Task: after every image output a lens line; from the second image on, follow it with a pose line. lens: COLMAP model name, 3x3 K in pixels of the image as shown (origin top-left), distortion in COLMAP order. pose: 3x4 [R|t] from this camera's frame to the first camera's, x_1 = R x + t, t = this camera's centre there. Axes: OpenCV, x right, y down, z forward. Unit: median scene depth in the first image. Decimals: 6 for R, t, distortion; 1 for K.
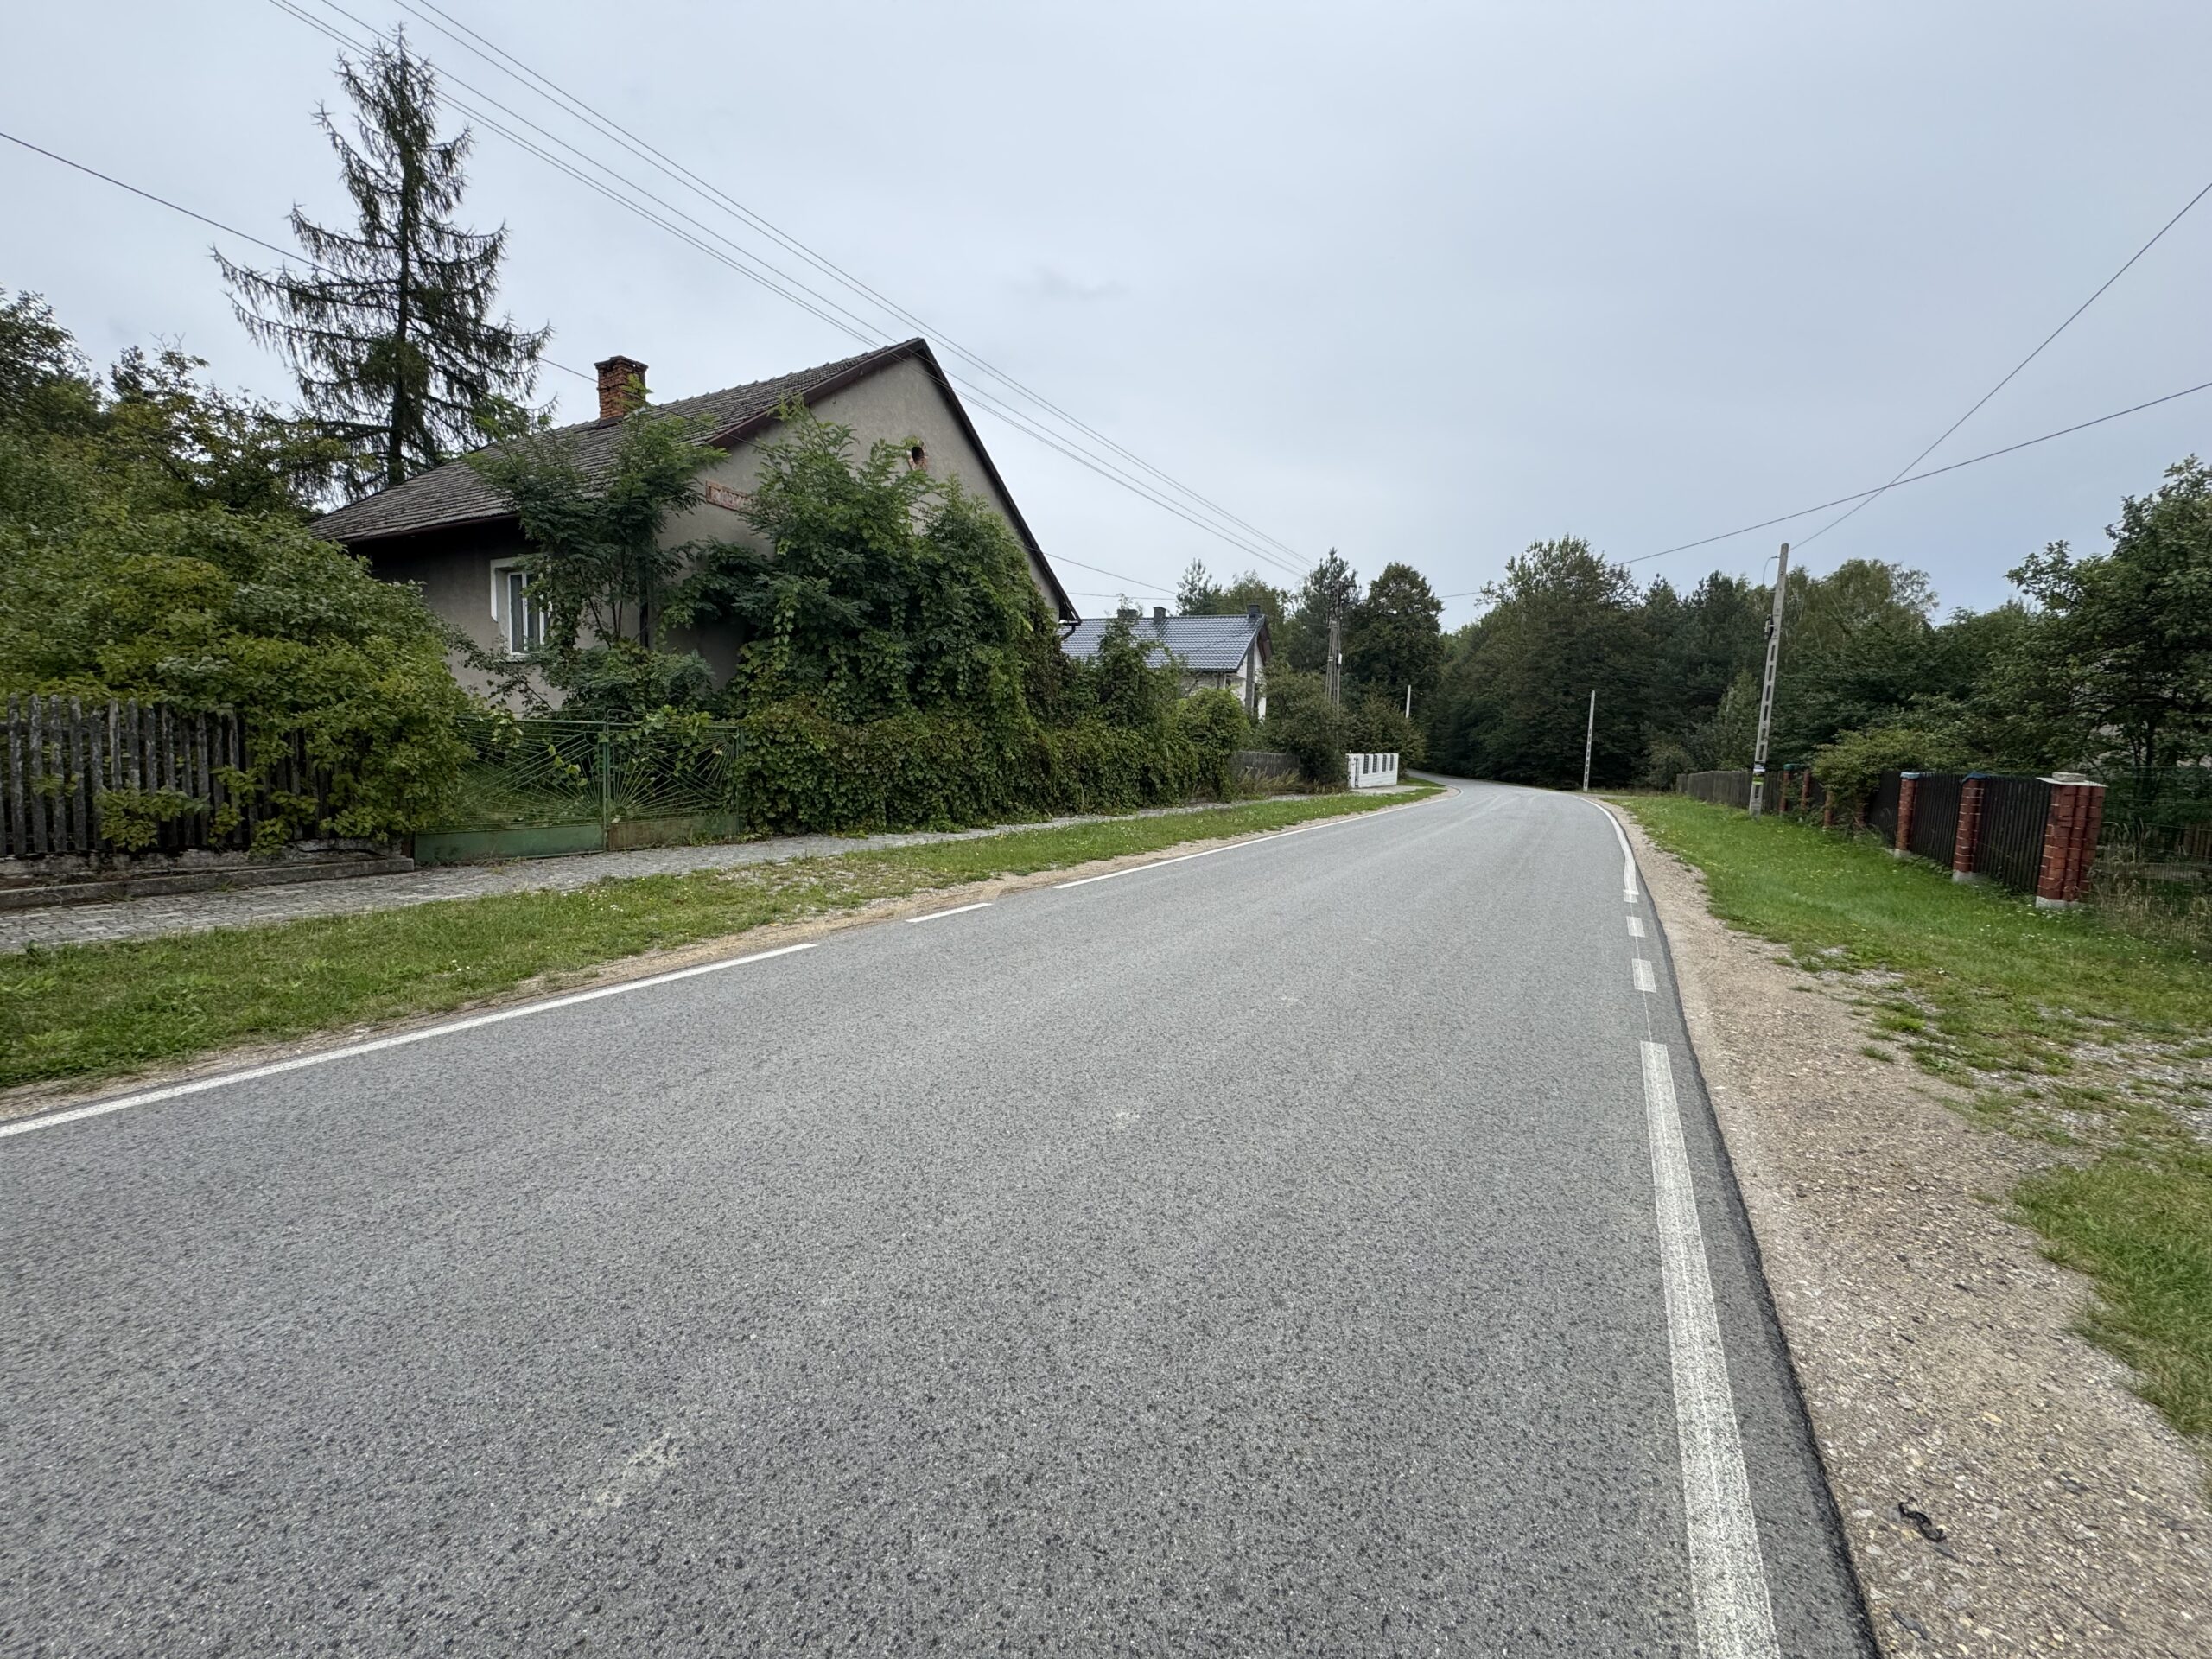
lens RADIAL K [[914.1, 0, 1087.7], [0, 914.1, 824.6], [0, 0, 1]] dist [0.000669, -0.000093]
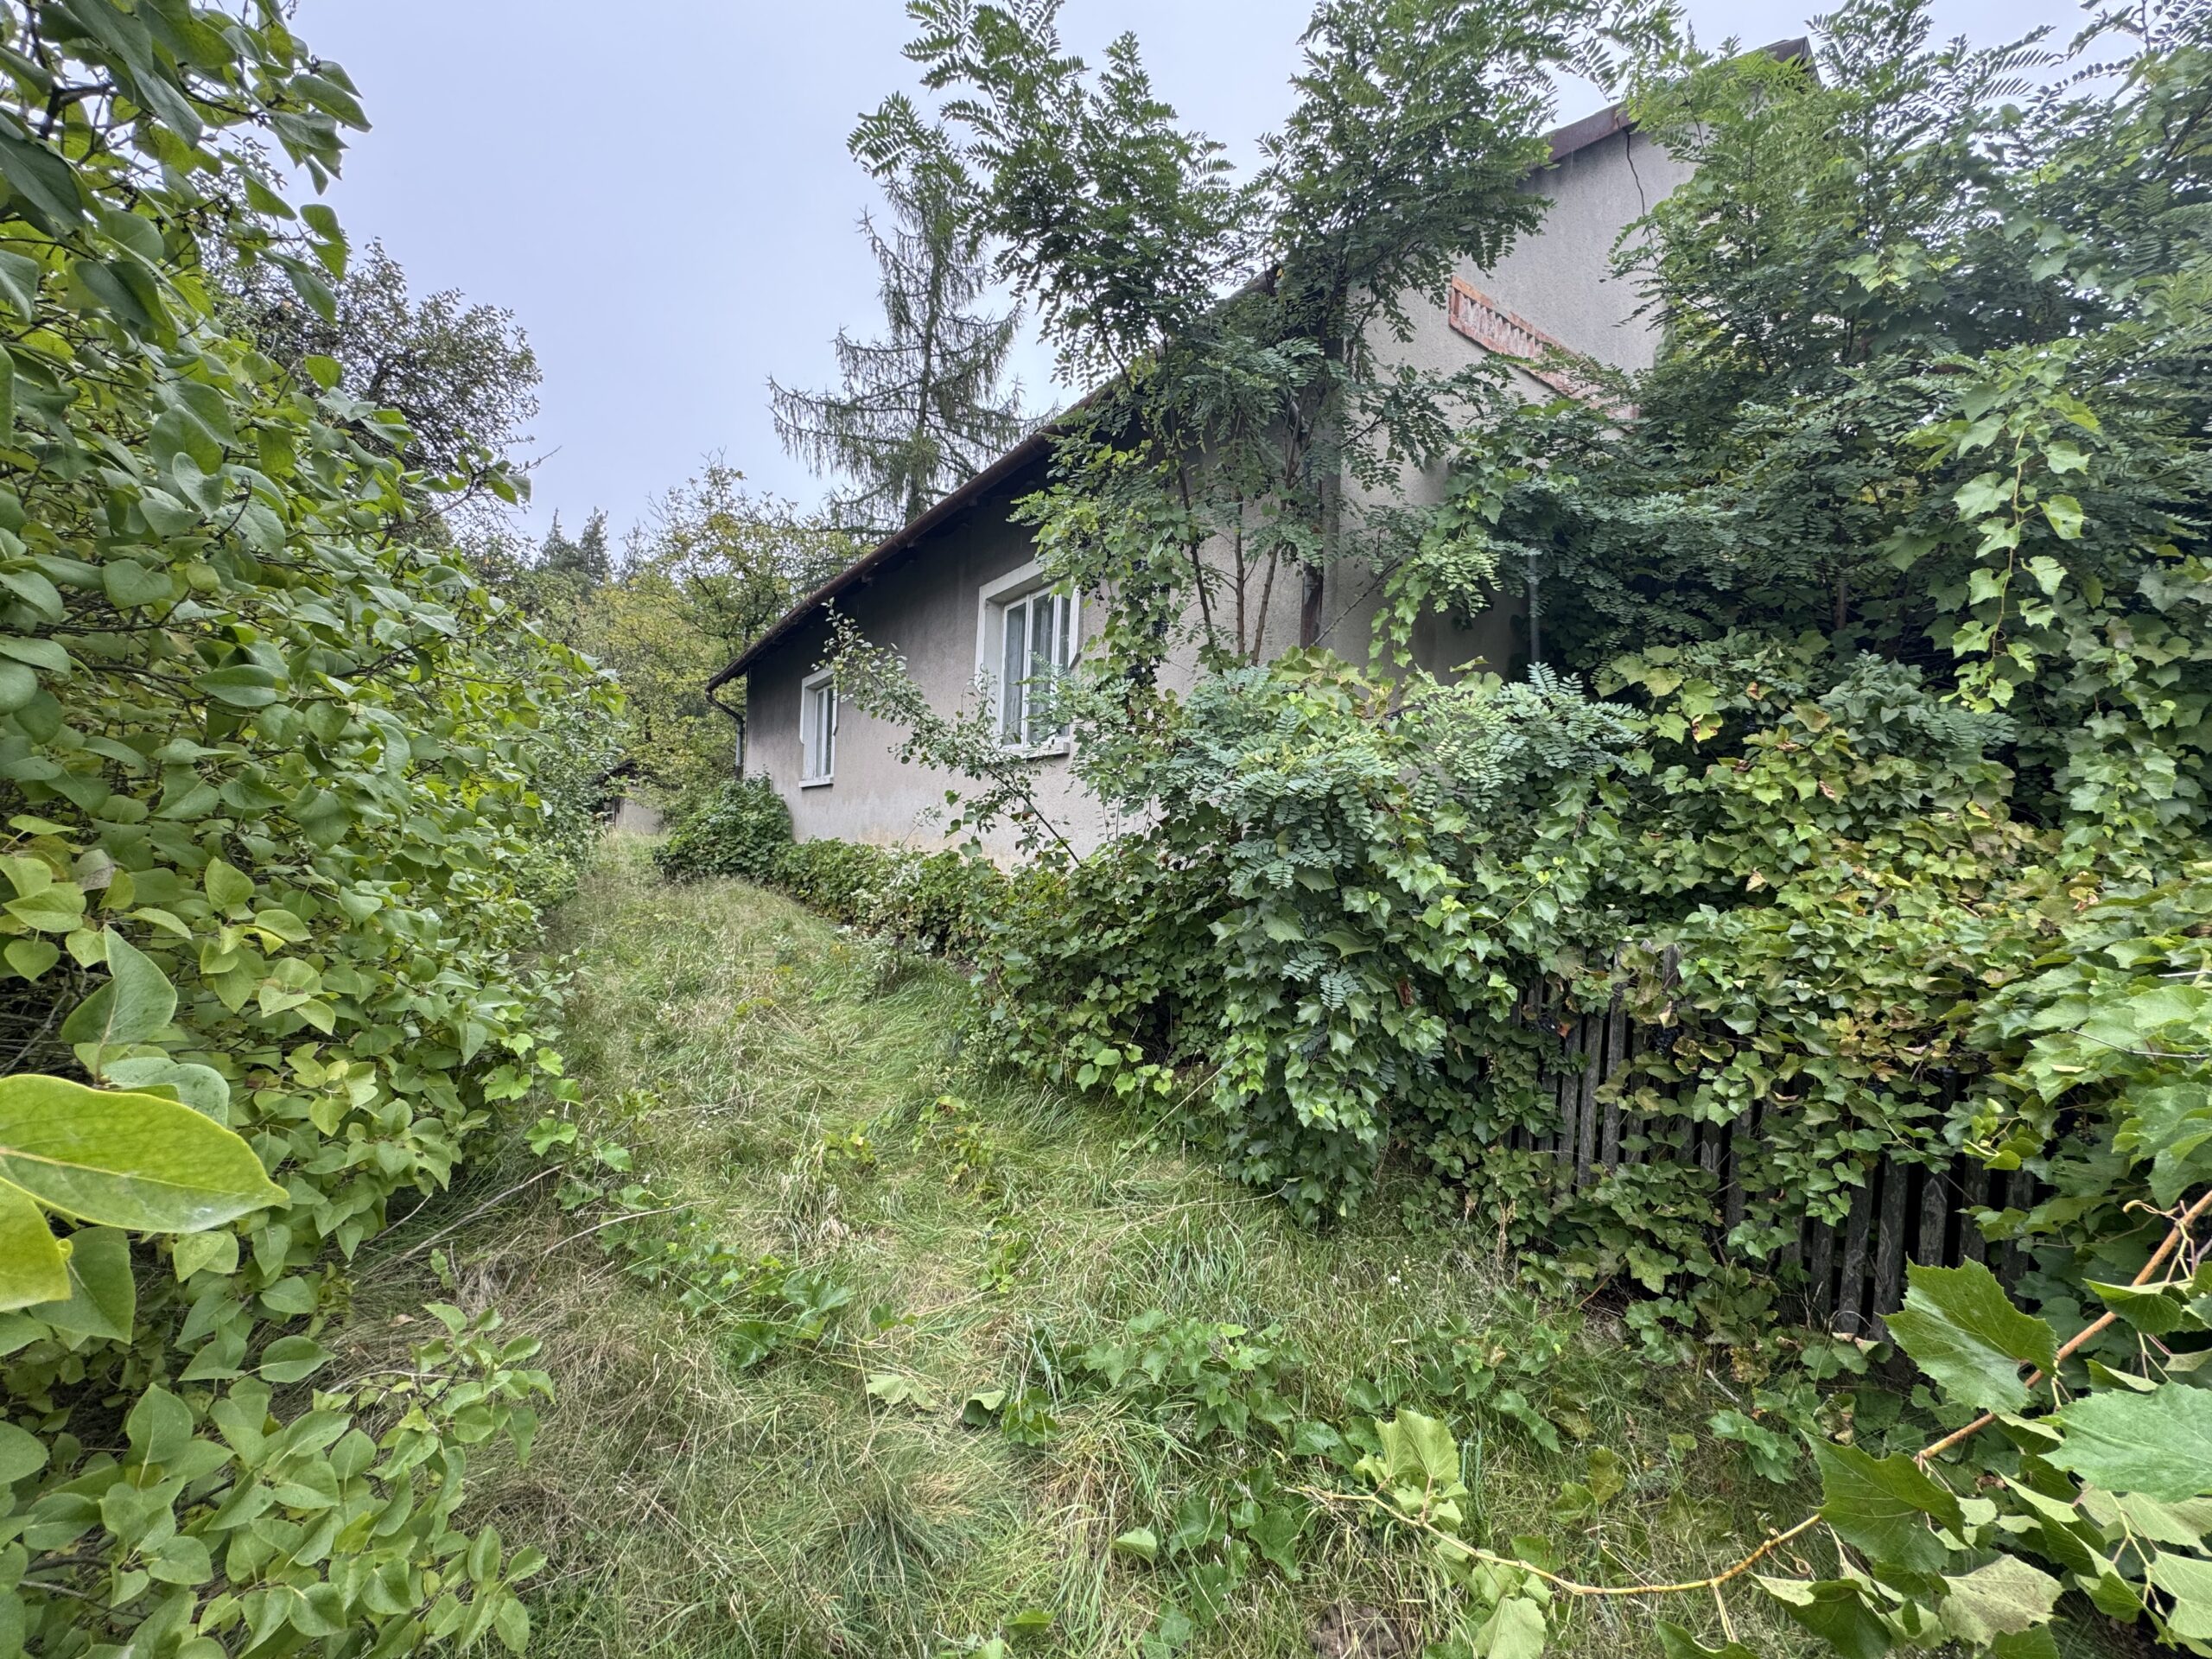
lens RADIAL K [[914.1, 0, 1087.7], [0, 914.1, 824.6], [0, 0, 1]] dist [0.000669, -0.000093]
pose [[0.895936, -0.008729, -0.444098, -0.226508], [-0.048108, 0.992019, -0.116553, -0.053295], [0.441571, 0.125788, 0.888365, 0.360526]]
